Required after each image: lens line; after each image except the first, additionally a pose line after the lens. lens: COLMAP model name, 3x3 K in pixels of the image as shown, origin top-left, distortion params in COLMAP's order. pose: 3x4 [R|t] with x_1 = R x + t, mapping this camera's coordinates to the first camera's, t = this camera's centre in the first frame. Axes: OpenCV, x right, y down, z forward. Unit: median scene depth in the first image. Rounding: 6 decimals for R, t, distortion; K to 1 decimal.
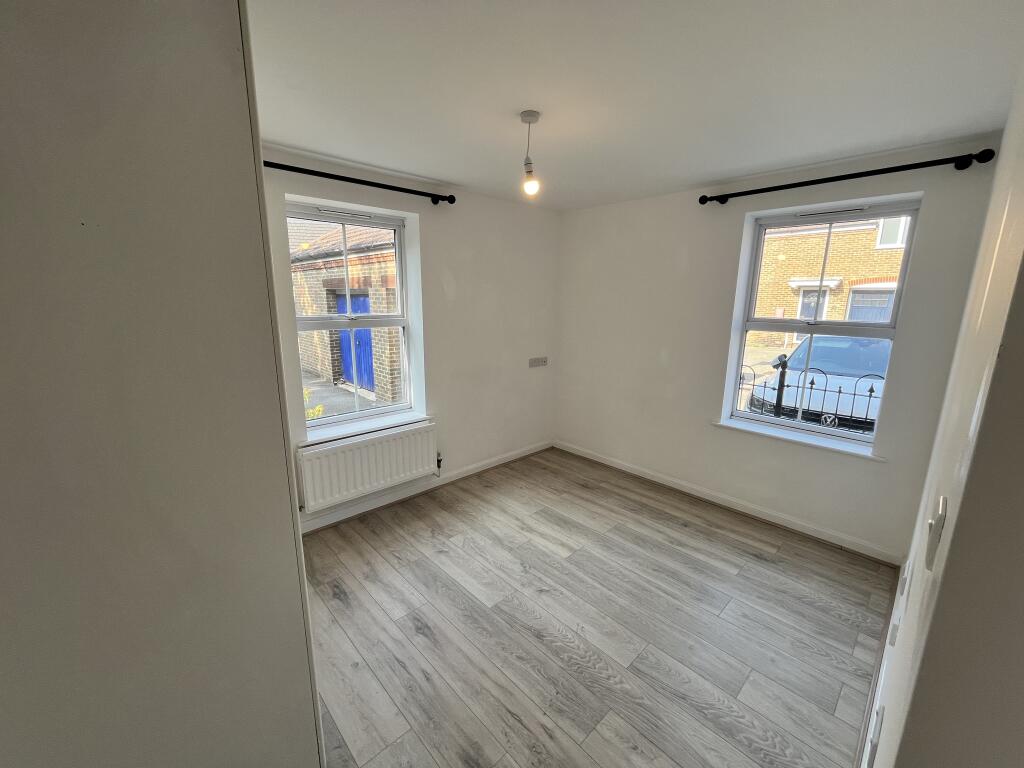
lens RADIAL K [[415.6, 0, 512.4], [0, 415.6, 385.2], [0, 0, 1]] dist [-0.002554, 0.000161]
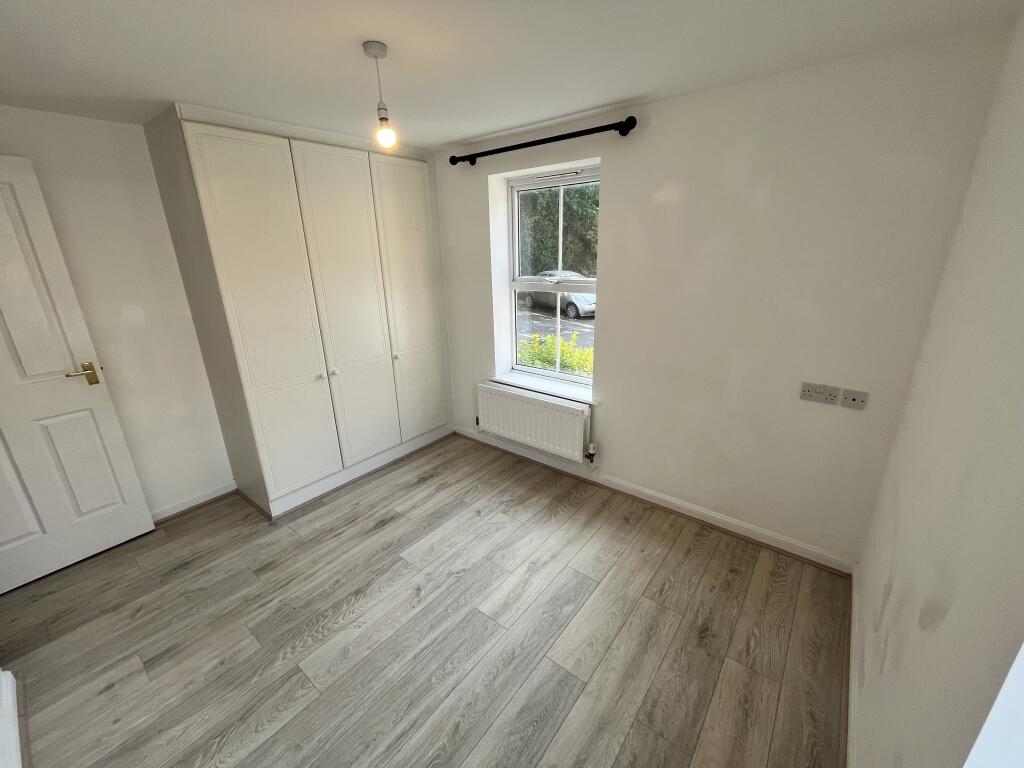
lens RADIAL K [[416.8, 0, 512.2], [0, 416.8, 384.0], [0, 0, 1]] dist [-0.001883, -0.000659]
pose [[0.133490, 0.297466, -0.945354, 0.770936], [-0.182733, 0.944924, 0.271527, -0.216551], [0.974058, 0.136502, 0.180494, 0.881505]]
